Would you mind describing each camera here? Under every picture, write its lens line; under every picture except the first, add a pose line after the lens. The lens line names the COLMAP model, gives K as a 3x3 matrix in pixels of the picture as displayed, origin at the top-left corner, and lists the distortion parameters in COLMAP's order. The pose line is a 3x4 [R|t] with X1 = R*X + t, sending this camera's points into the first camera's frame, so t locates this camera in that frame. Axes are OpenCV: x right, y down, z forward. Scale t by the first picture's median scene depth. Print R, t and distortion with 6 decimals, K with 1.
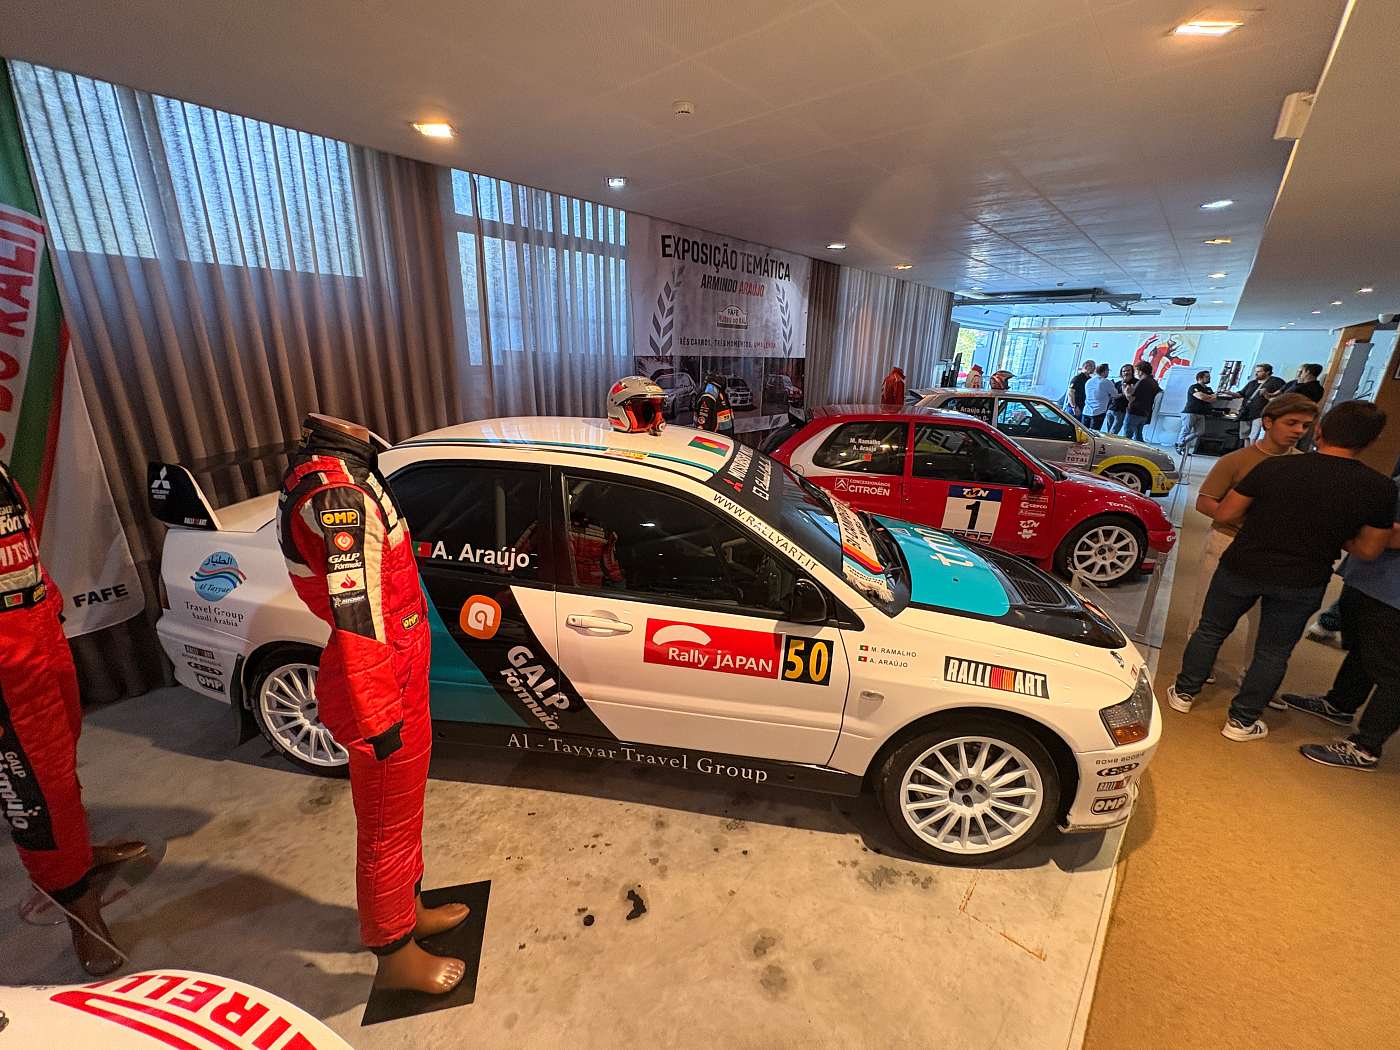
lens RADIAL K [[555.7, 0, 698.8], [0, 555.7, 524.4], [0, 0, 1]] dist [0.000275, -0.000236]
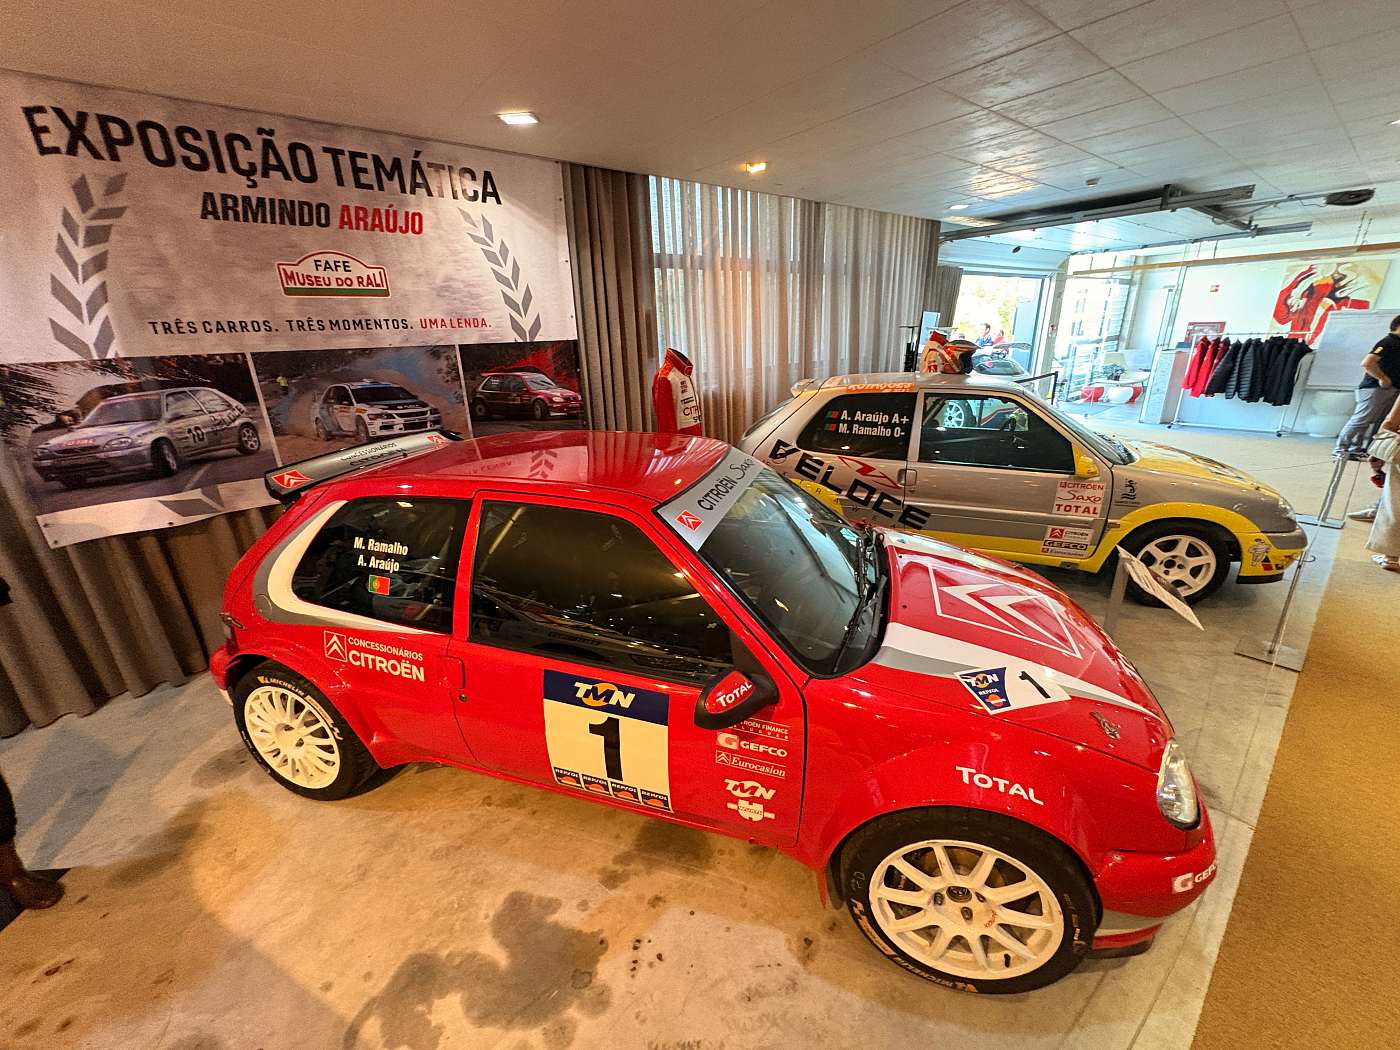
lens RADIAL K [[556.4, 0, 698.7], [0, 556.4, 524.1], [0, 0, 1]] dist [-0.000154, 0.000116]
pose [[0.987093, -0.004939, -0.160072, 0.614821], [0.010246, 0.999424, 0.032345, -0.181018], [0.159820, -0.033567, 0.986575, 0.642087]]
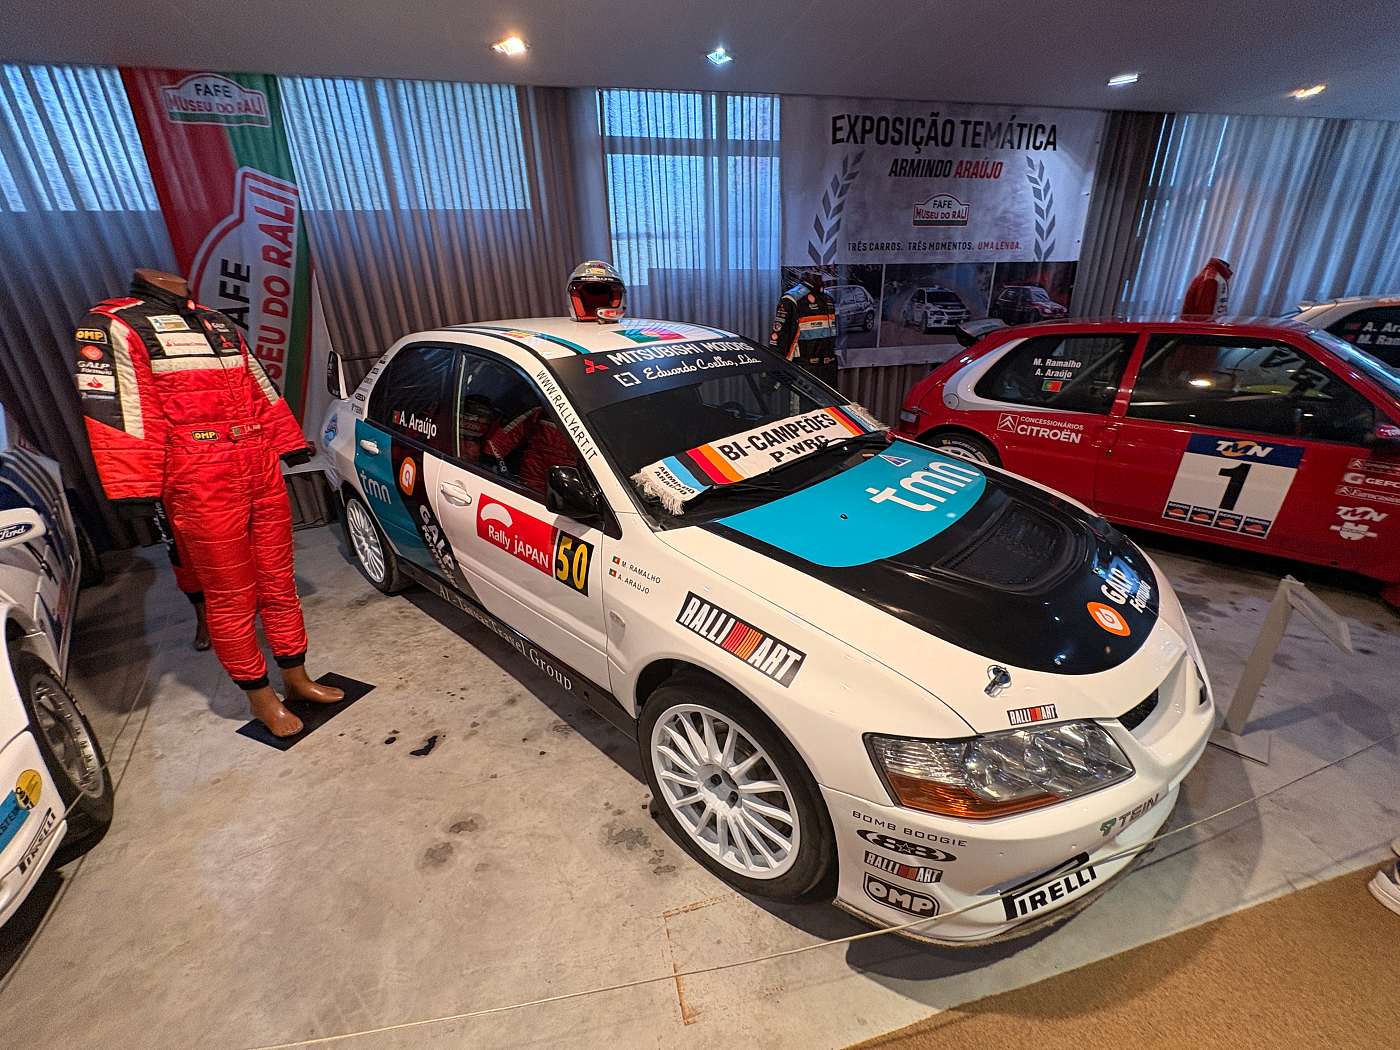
lens RADIAL K [[555.7, 0, 698.8], [0, 555.7, 524.4], [0, 0, 1]] dist [0.000275, -0.000236]
pose [[0.822818, 0.164763, -0.543897, 0.350323], [-0.122198, 0.985958, 0.113814, 0.026912], [0.555012, -0.027185, 0.831398, 0.166286]]
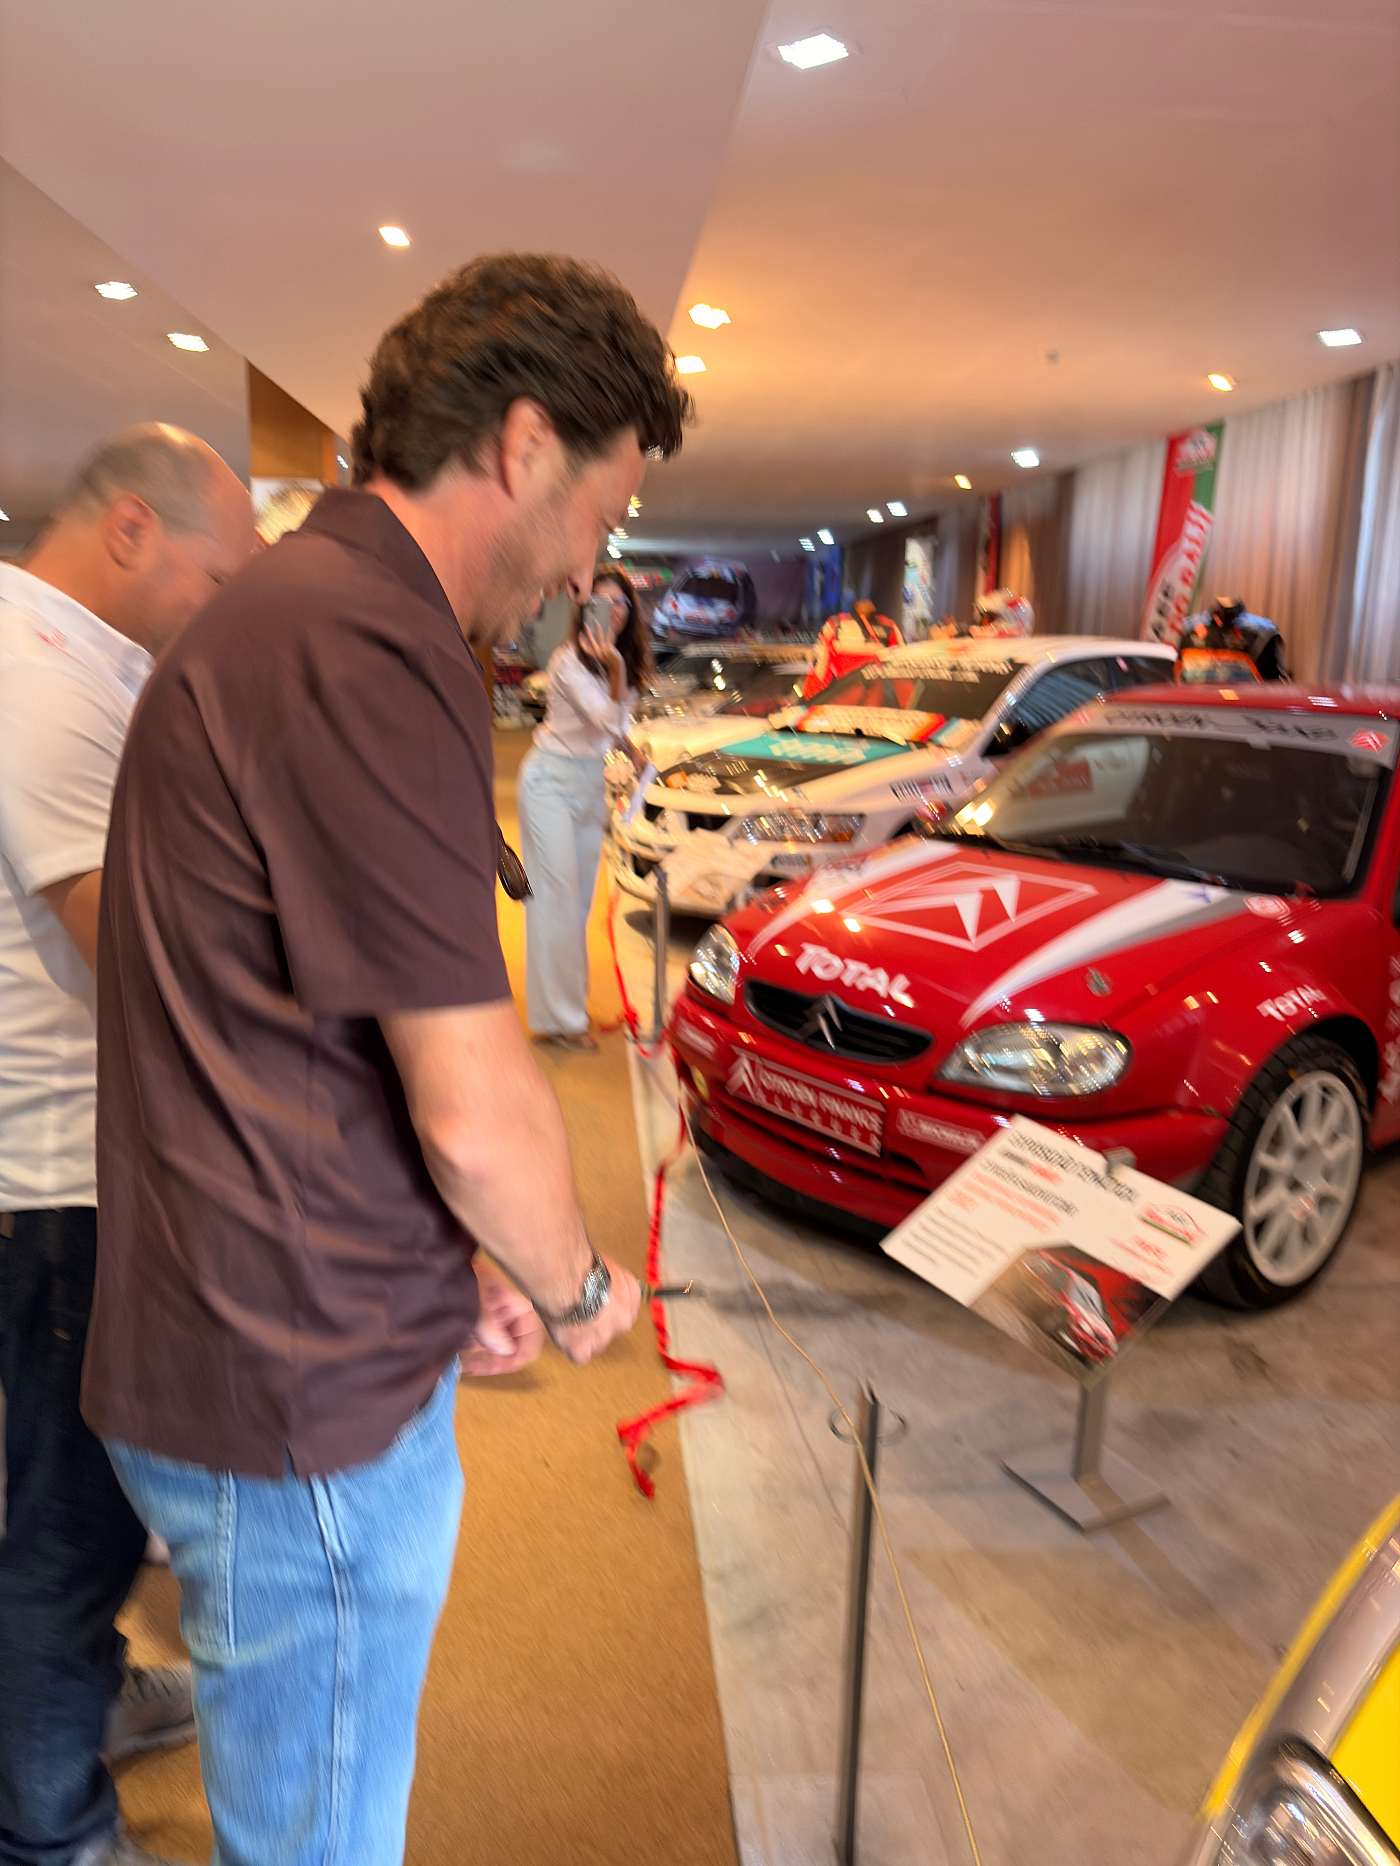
lens RADIAL K [[1395.0, 0, 692.7], [0, 1395.0, 973.0], [0, 0, 1]] dist [0.067903, -0.194876]
pose [[-0.689379, 0.135814, -0.711556, 1.423793], [-0.251904, 0.876021, 0.411257, -0.341899], [0.679192, 0.462755, -0.569698, 1.451859]]
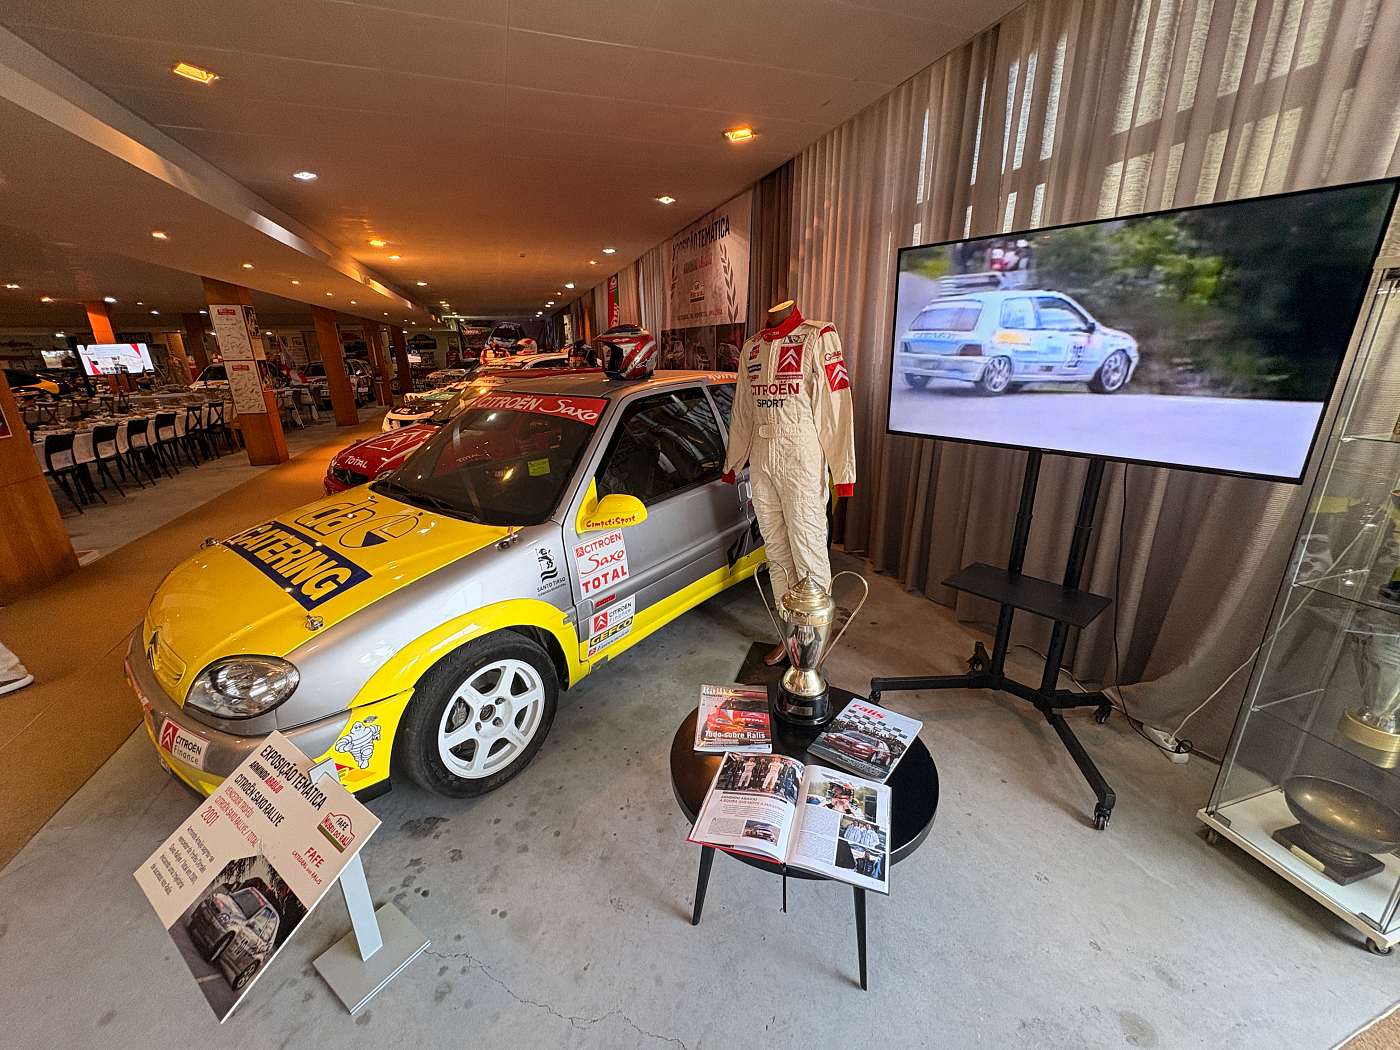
lens RADIAL K [[555.7, 0, 698.8], [0, 555.7, 524.4], [0, 0, 1]] dist [0.000275, -0.000236]
pose [[-0.483939, 0.254861, -0.837167, 1.417216], [-0.255961, 0.873590, 0.413913, -0.533193], [0.836832, 0.414591, -0.357530, 2.003661]]
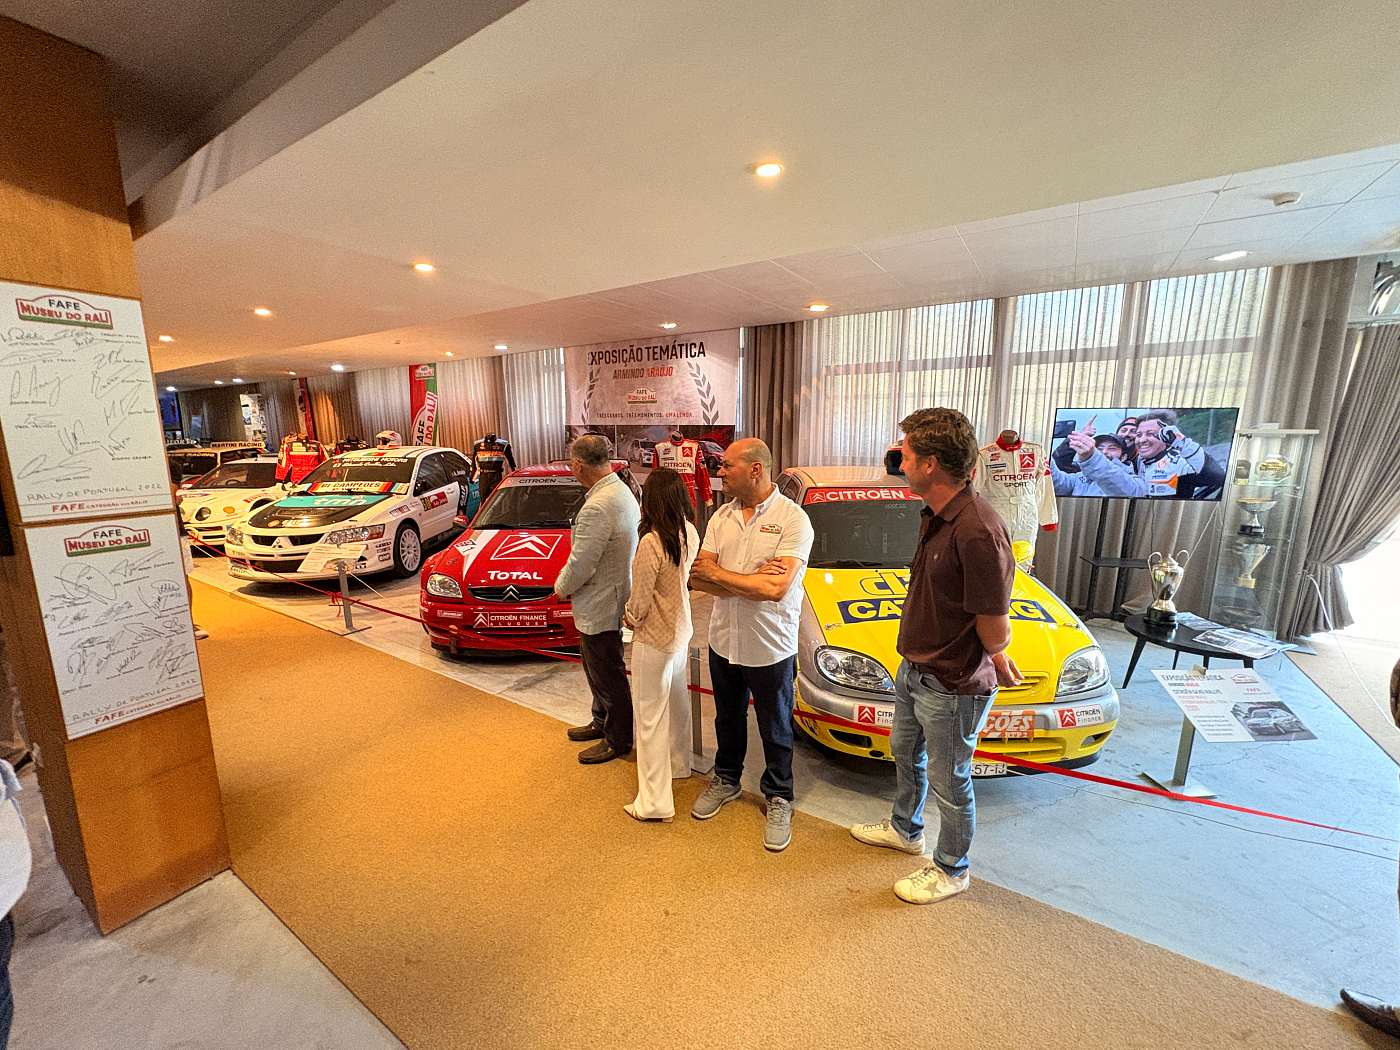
lens RADIAL K [[556.4, 0, 698.7], [0, 556.4, 524.1], [0, 0, 1]] dist [-0.000154, 0.000116]
pose [[0.158247, 0.152378, -0.975571, 1.750095], [-0.288006, 0.952180, 0.102007, -0.319214], [0.944463, 0.264828, 0.194565, 1.182900]]
